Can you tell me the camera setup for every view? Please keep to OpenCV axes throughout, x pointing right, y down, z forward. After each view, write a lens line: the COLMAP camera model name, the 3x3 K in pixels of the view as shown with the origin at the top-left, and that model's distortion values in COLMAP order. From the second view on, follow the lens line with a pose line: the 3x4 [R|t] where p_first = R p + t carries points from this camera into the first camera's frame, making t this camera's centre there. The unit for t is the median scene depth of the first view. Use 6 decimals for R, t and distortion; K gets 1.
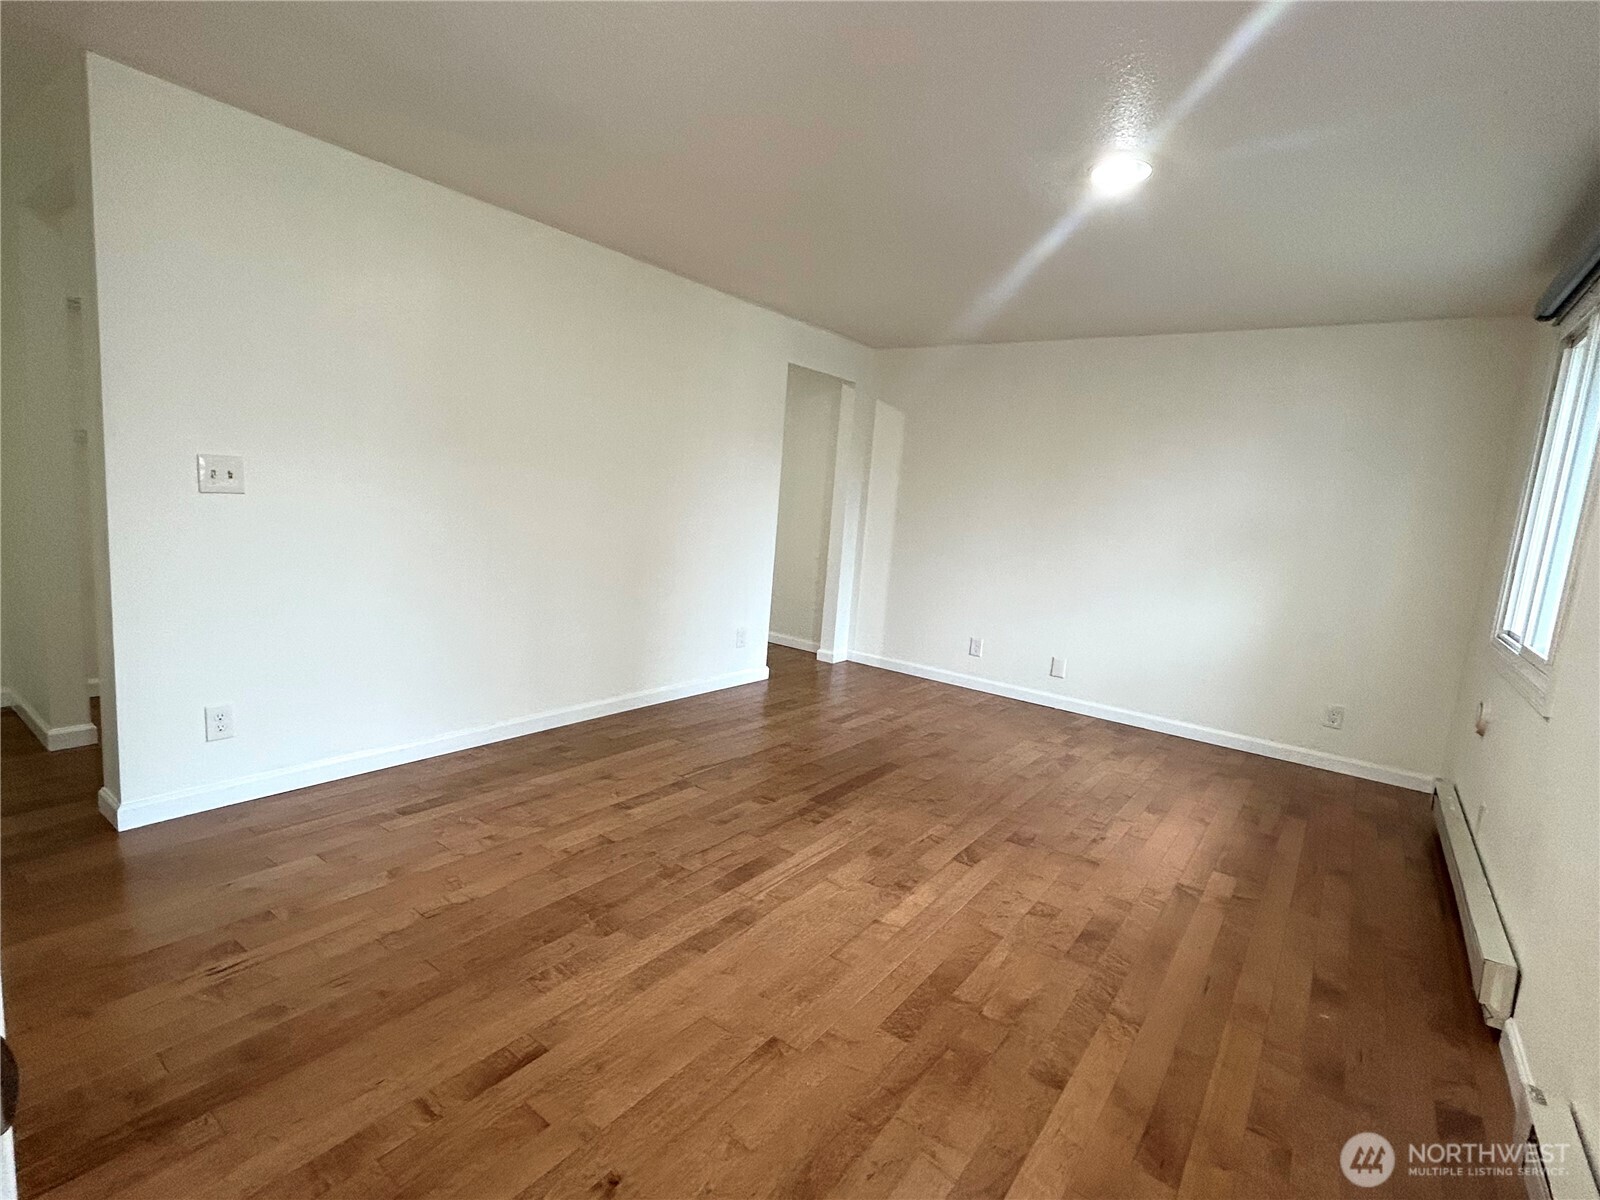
lens RADIAL K [[765.6, 0, 800.1], [0, 765.6, 594.4], [0, 0, 1]] dist [-0.001447, 0.001896]
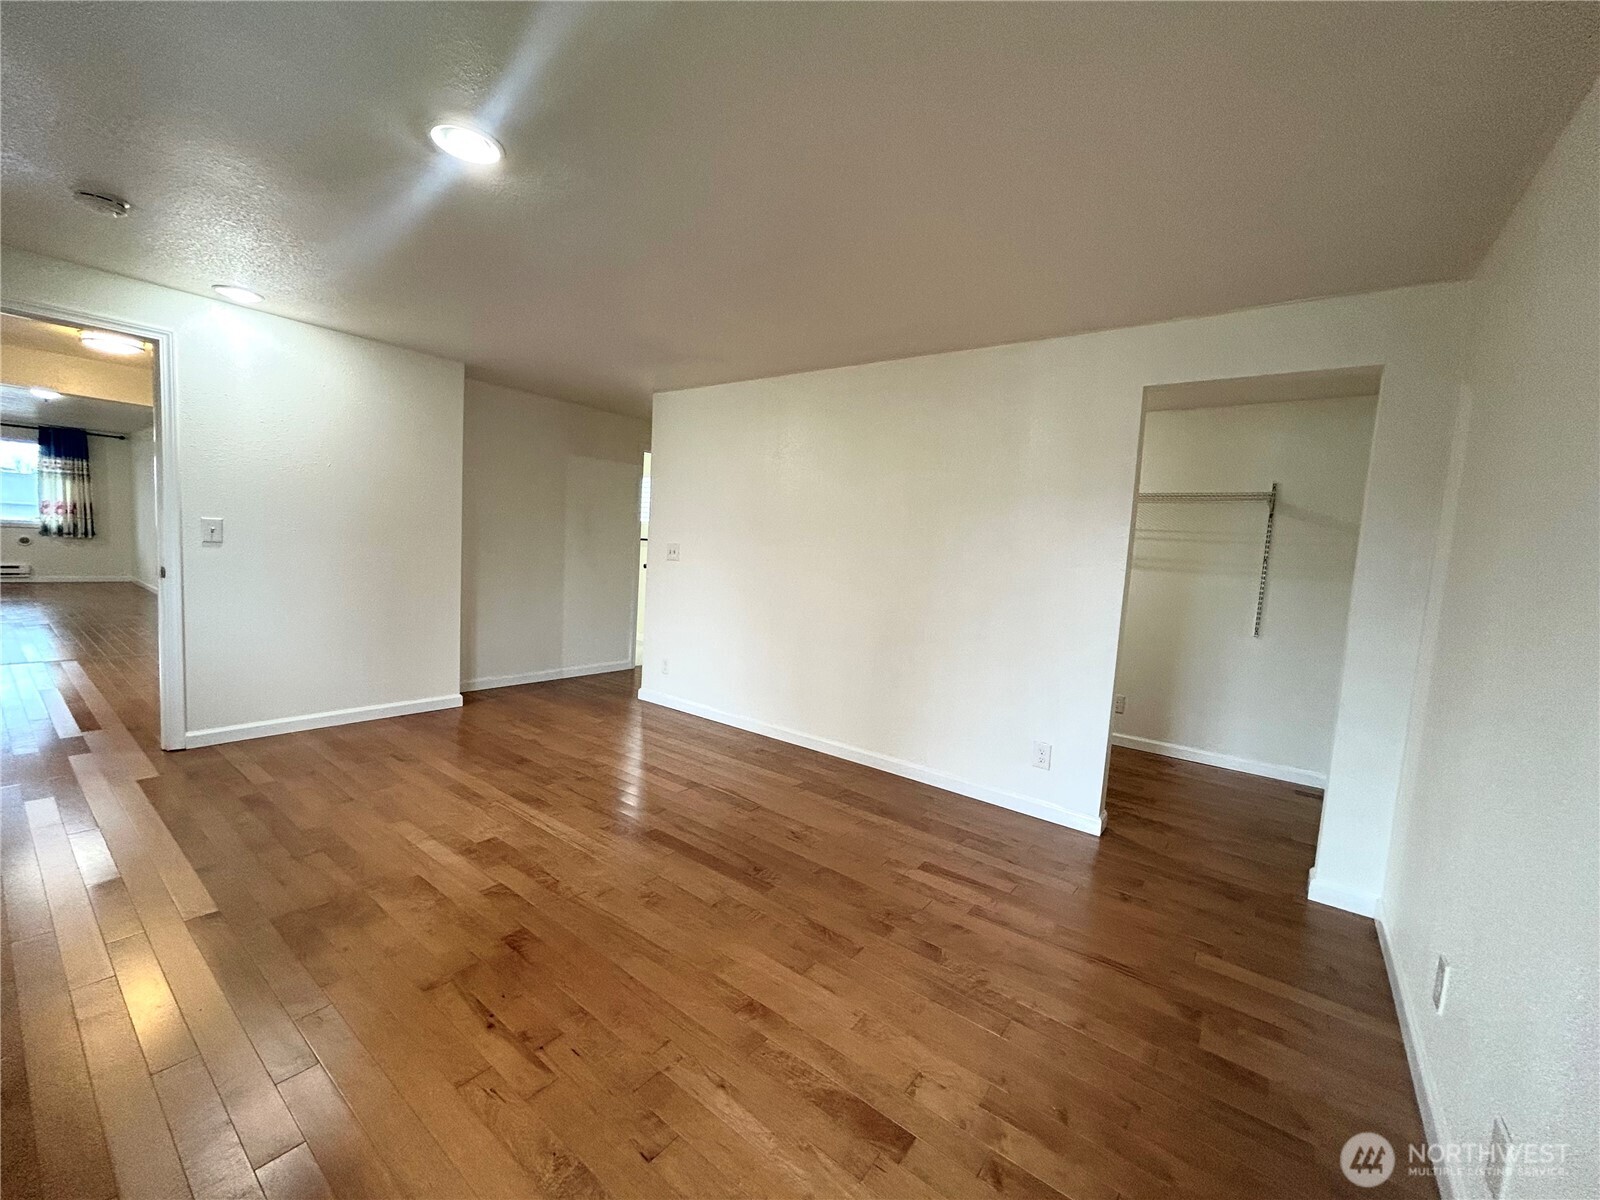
lens RADIAL K [[642.0, 0, 794.5], [0, 642.0, 597.1], [0, 0, 1]] dist [-0.000164, 0.000286]
pose [[-0.009181, 0.001465, -0.999957, 0.970470], [-0.194393, 0.980918, 0.003222, -0.091746], [0.980881, 0.194414, -0.008721, 1.231961]]
